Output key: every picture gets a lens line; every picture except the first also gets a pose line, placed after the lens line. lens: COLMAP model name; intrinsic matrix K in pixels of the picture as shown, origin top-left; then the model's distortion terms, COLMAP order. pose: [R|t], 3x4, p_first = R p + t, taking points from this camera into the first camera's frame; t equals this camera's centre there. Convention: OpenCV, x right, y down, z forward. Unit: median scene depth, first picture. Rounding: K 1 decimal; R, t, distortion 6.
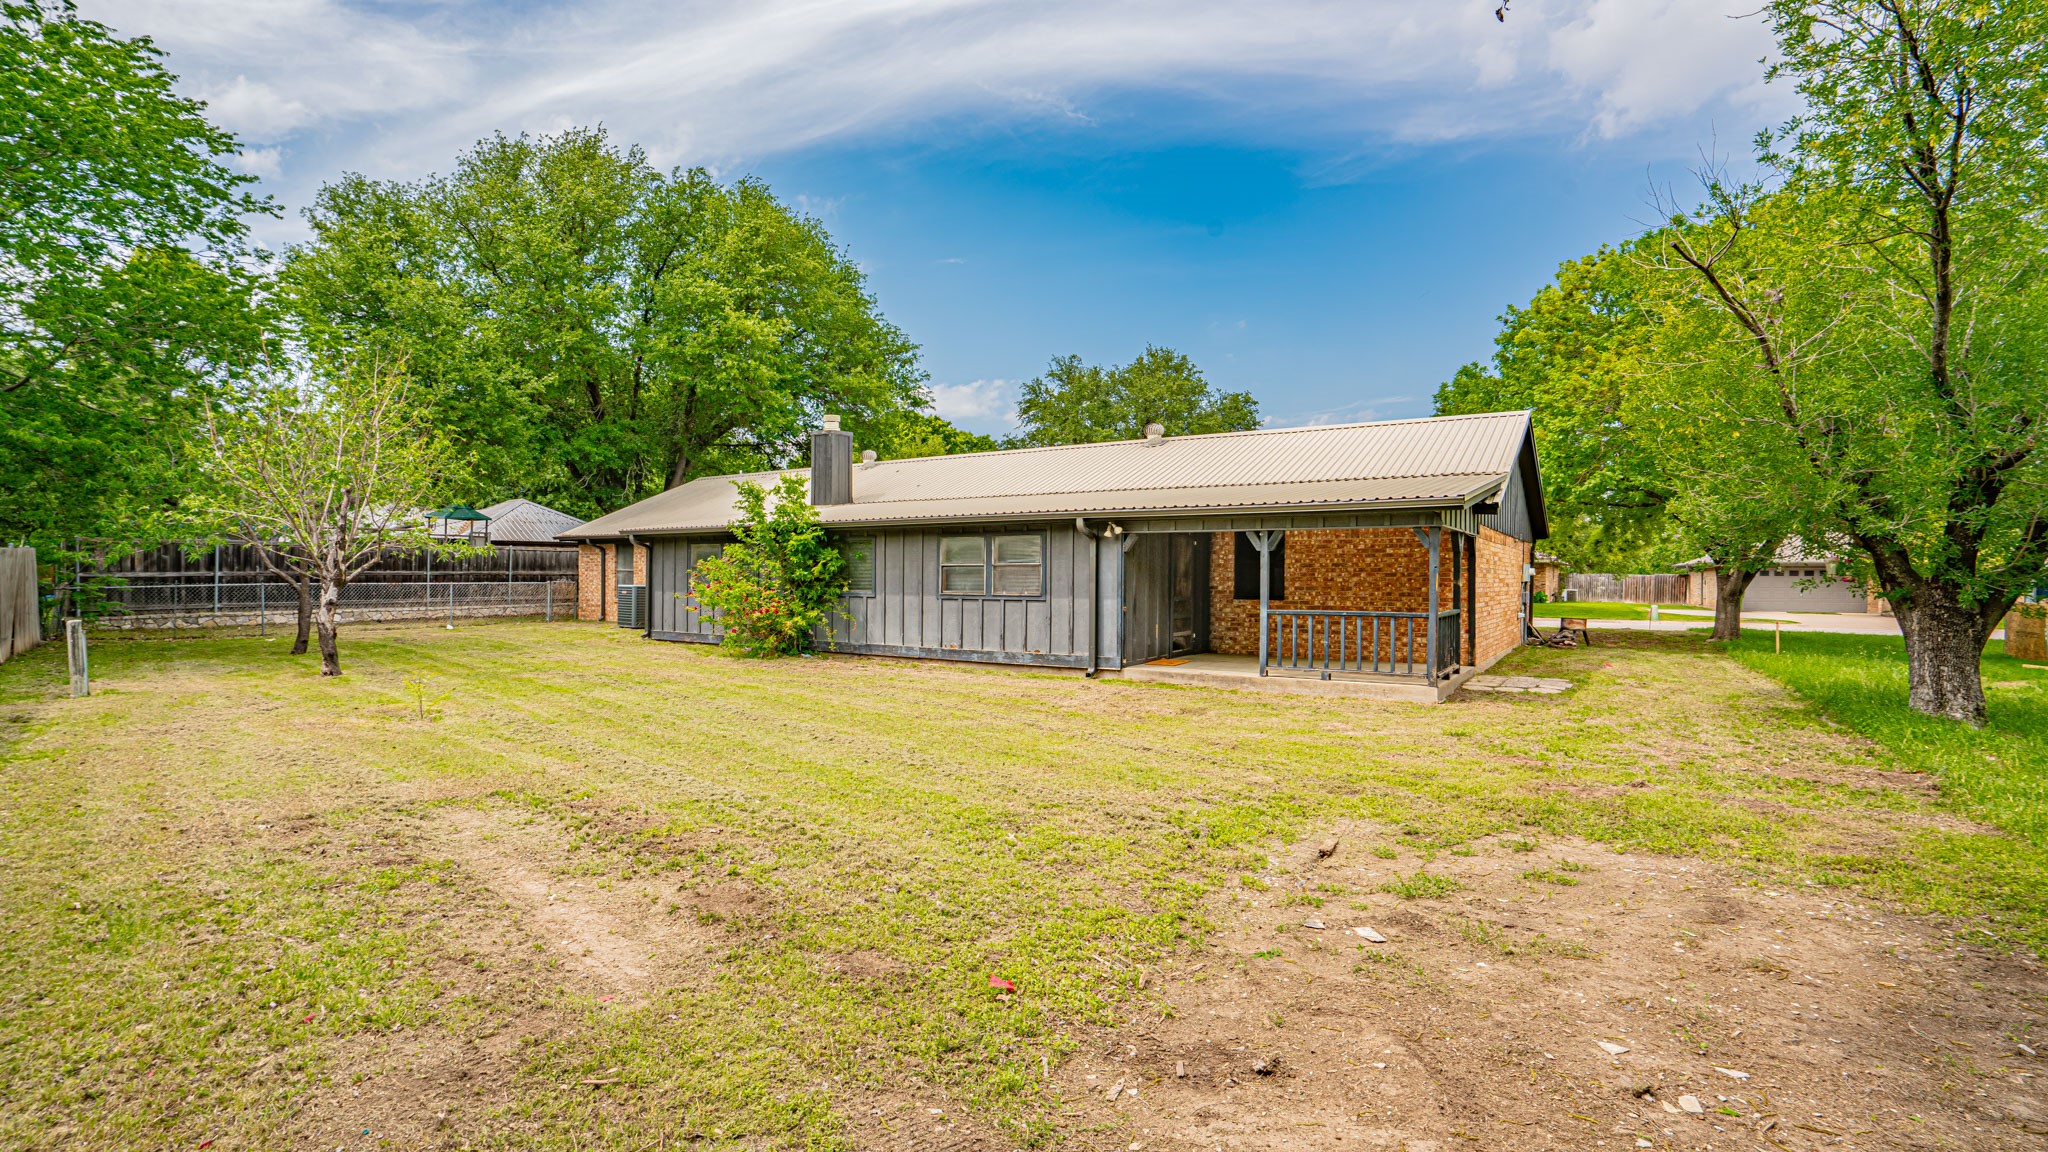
lens RADIAL K [[999.9, 0, 1018.0], [0, 999.9, 557.6], [0, 0, 1]] dist [-0.040097, 0.001437]
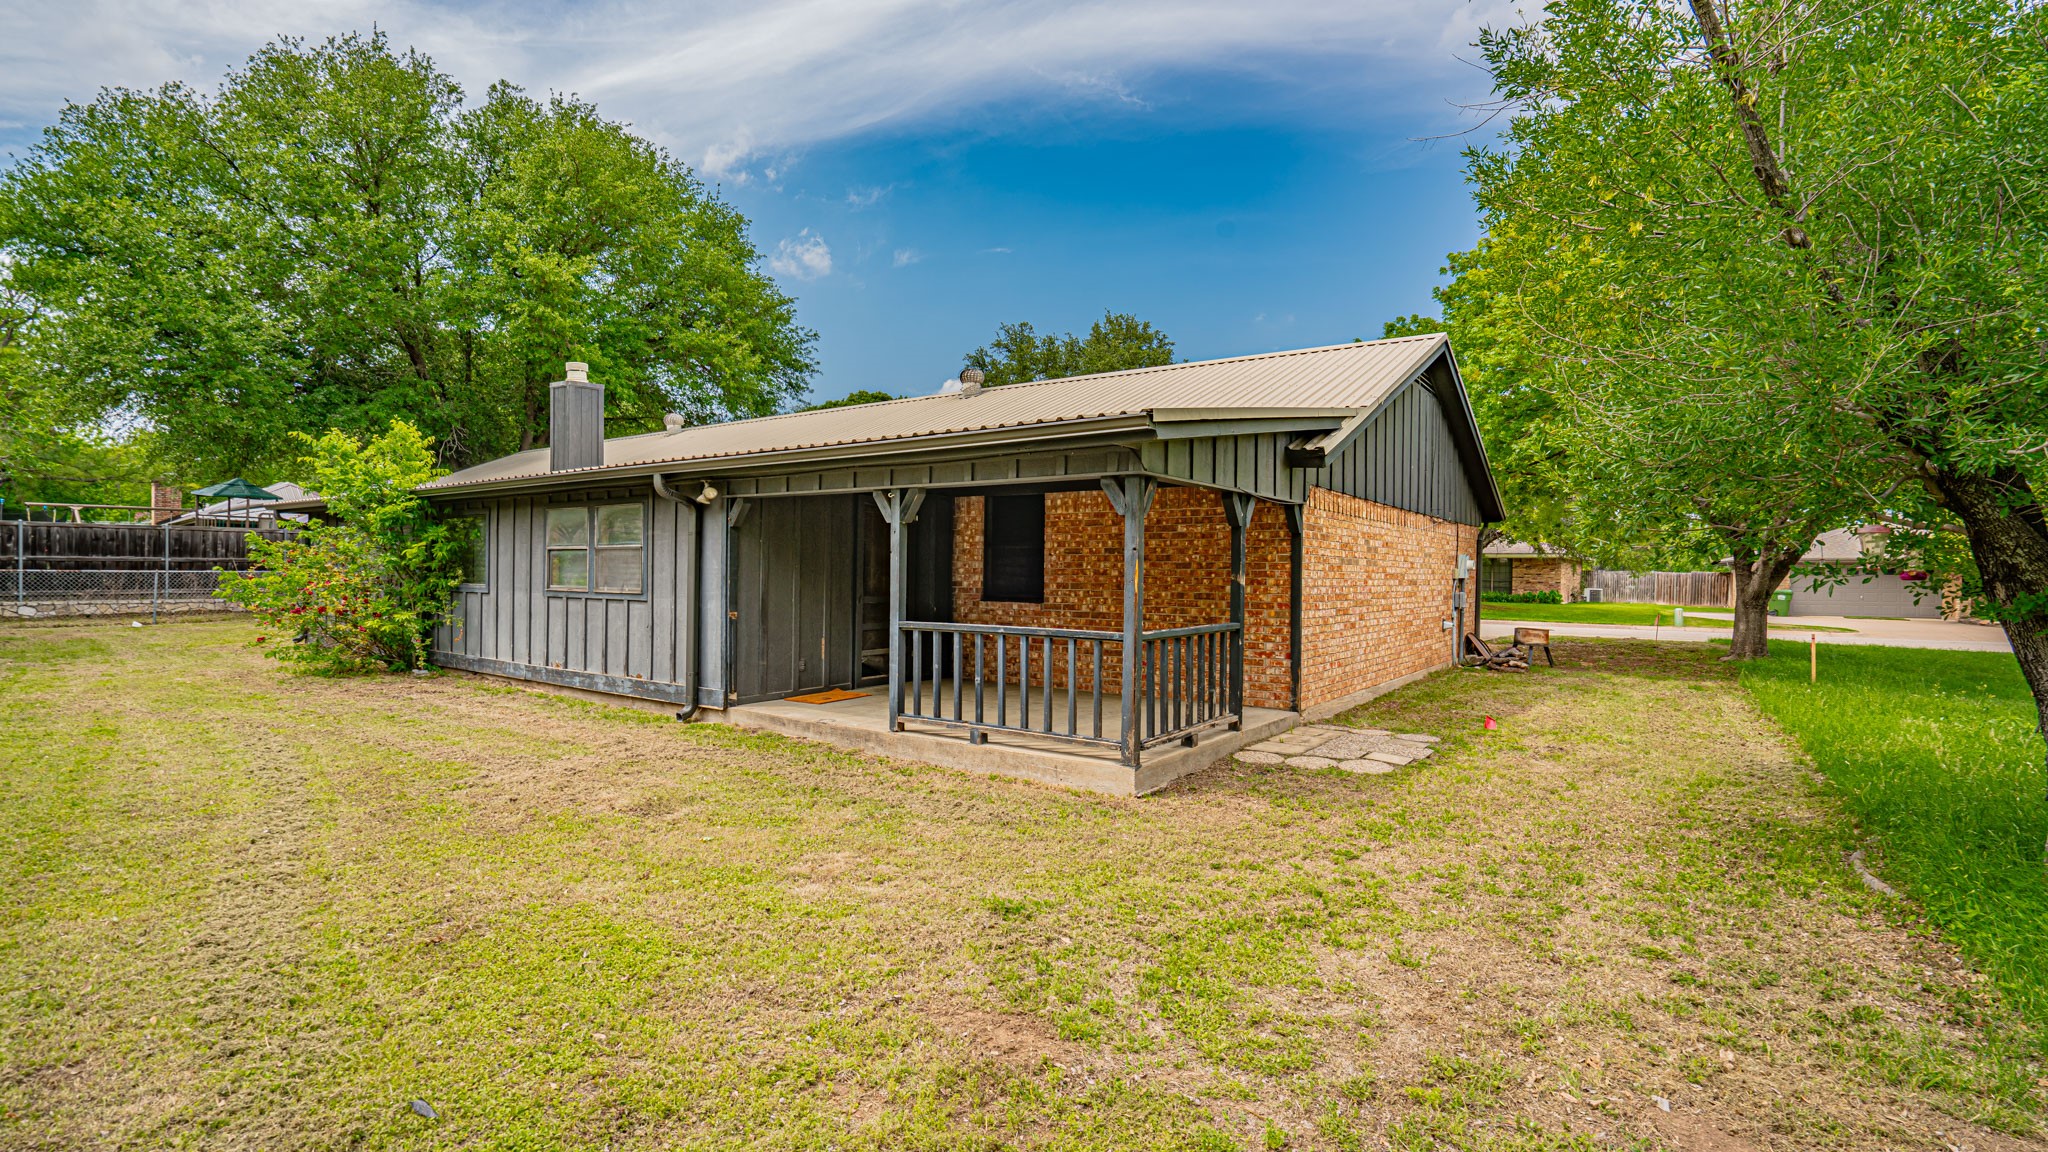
lens RADIAL K [[999.9, 0, 1027.8], [0, 999.9, 588.6], [0, 0, 1]] dist [-0.040097, 0.001437]
pose [[0.999113, 0.007818, -0.041386, 0.284567], [-0.006237, 0.999251, 0.038196, 0.007328], [0.041654, -0.037904, 0.998413, 0.325947]]
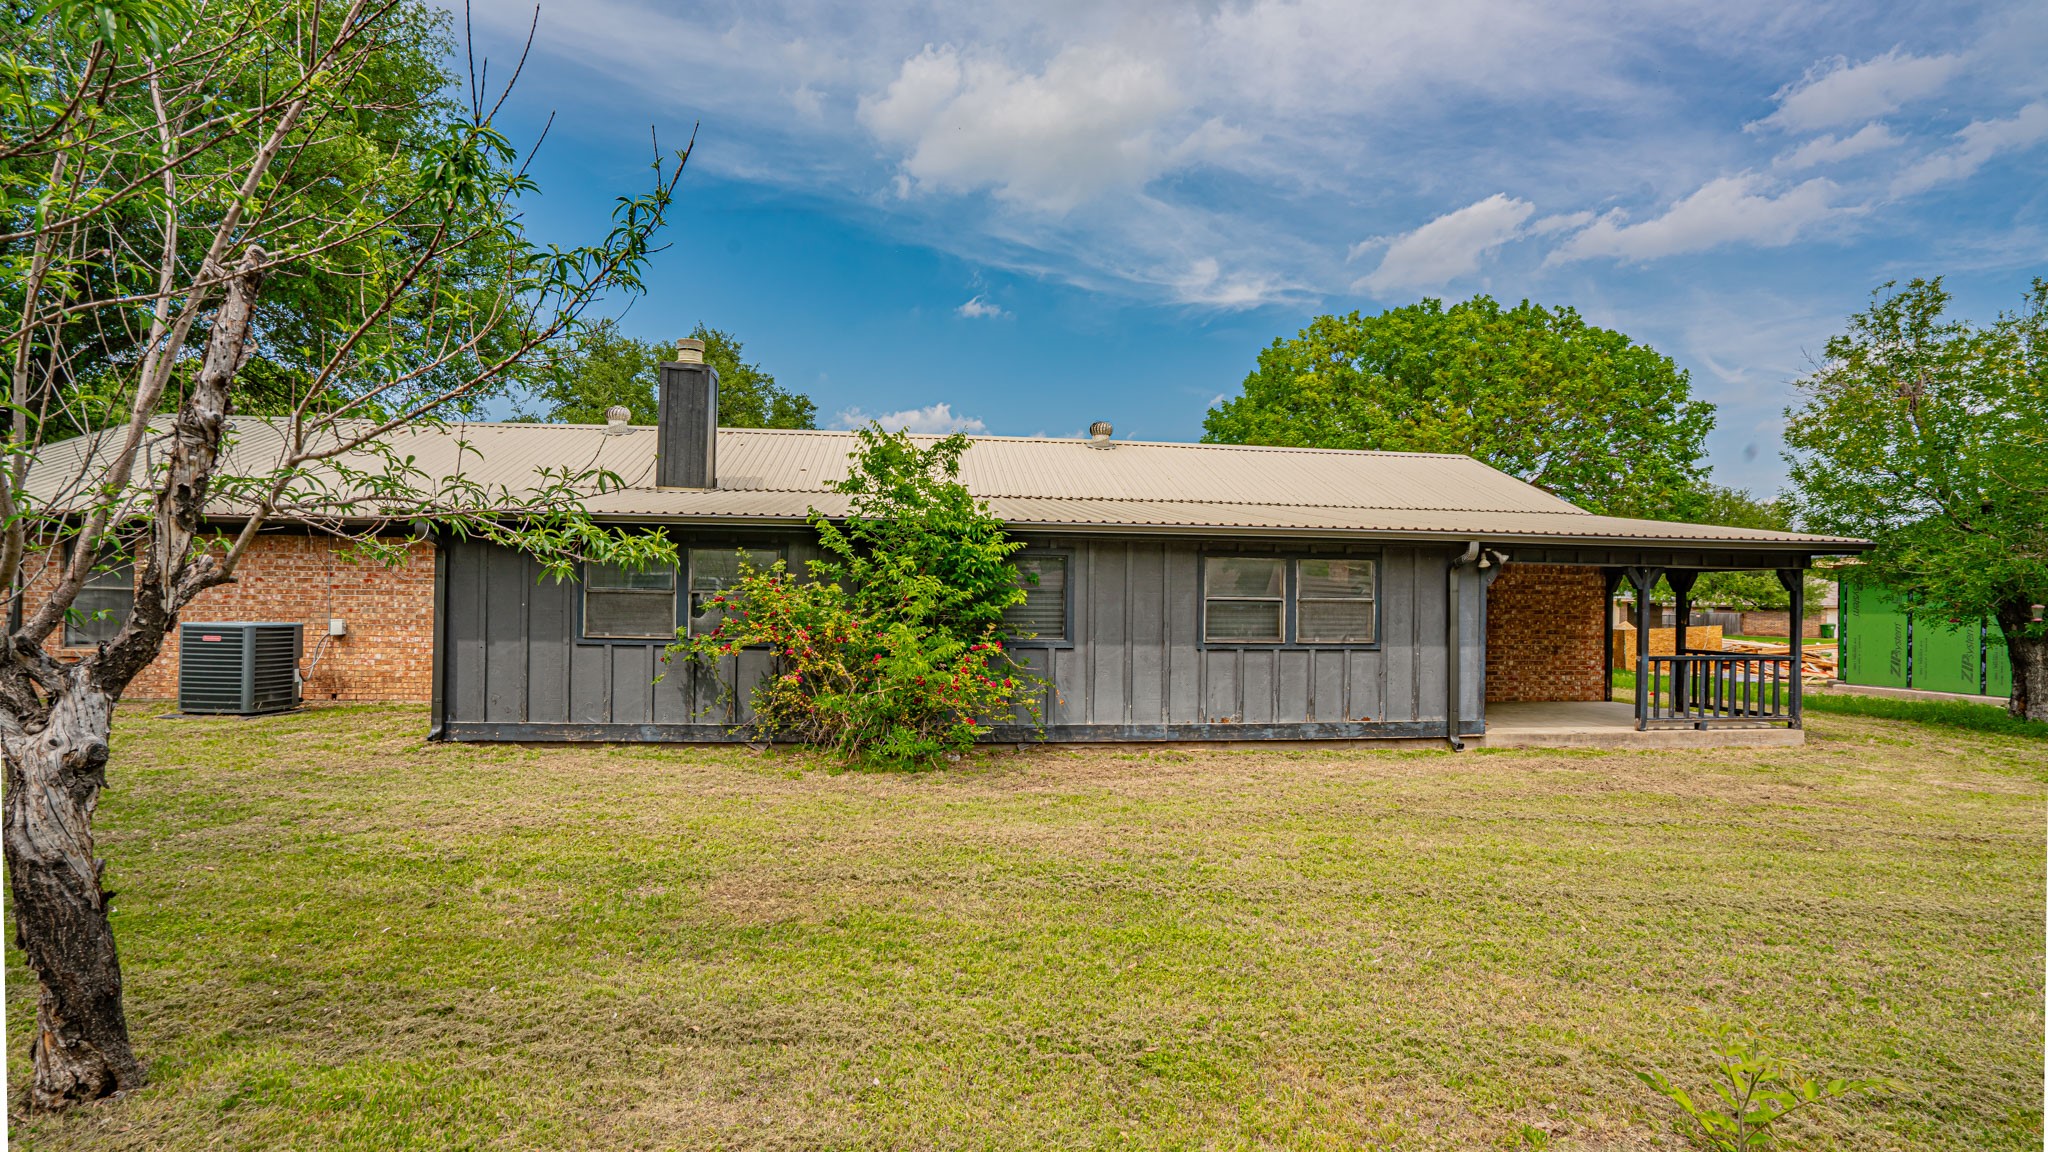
lens RADIAL K [[999.9, 0, 1063.2], [0, 999.9, 598.2], [0, 0, 1]] dist [-0.040097, 0.001437]
pose [[0.723792, 0.005583, 0.689995, -0.598539], [-0.024734, 0.999535, 0.017859, -0.002267], [-0.689575, -0.029992, 0.723593, 0.585197]]
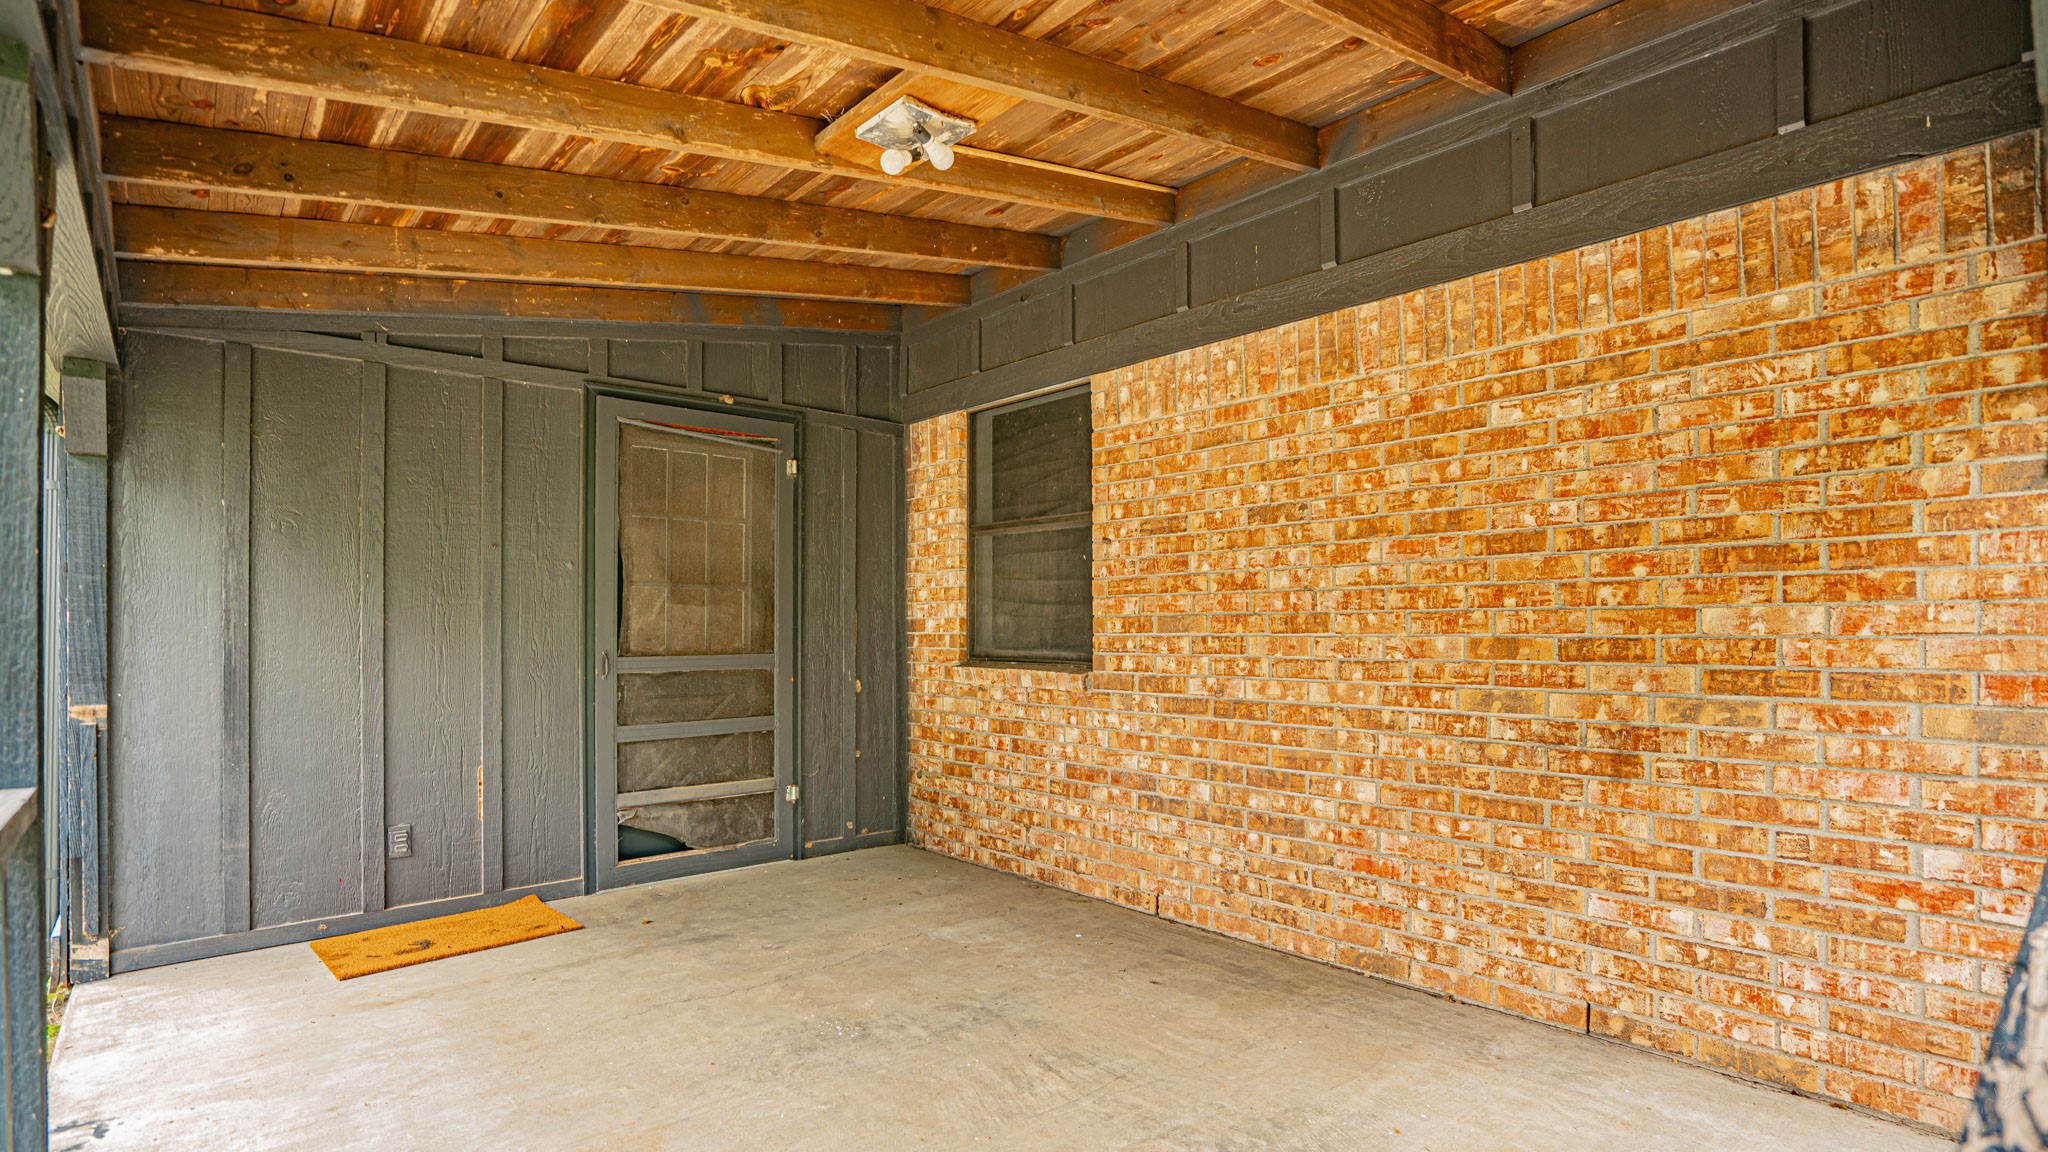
lens RADIAL K [[999.9, 0, 1015.1], [0, 999.9, 622.0], [0, 0, 1]] dist [-0.040097, 0.001437]
pose [[0.960754, -0.007512, -0.277300, 0.318567], [0.011715, 0.999840, 0.013503, 0.026687], [0.277155, -0.016221, 0.960688, 0.754141]]
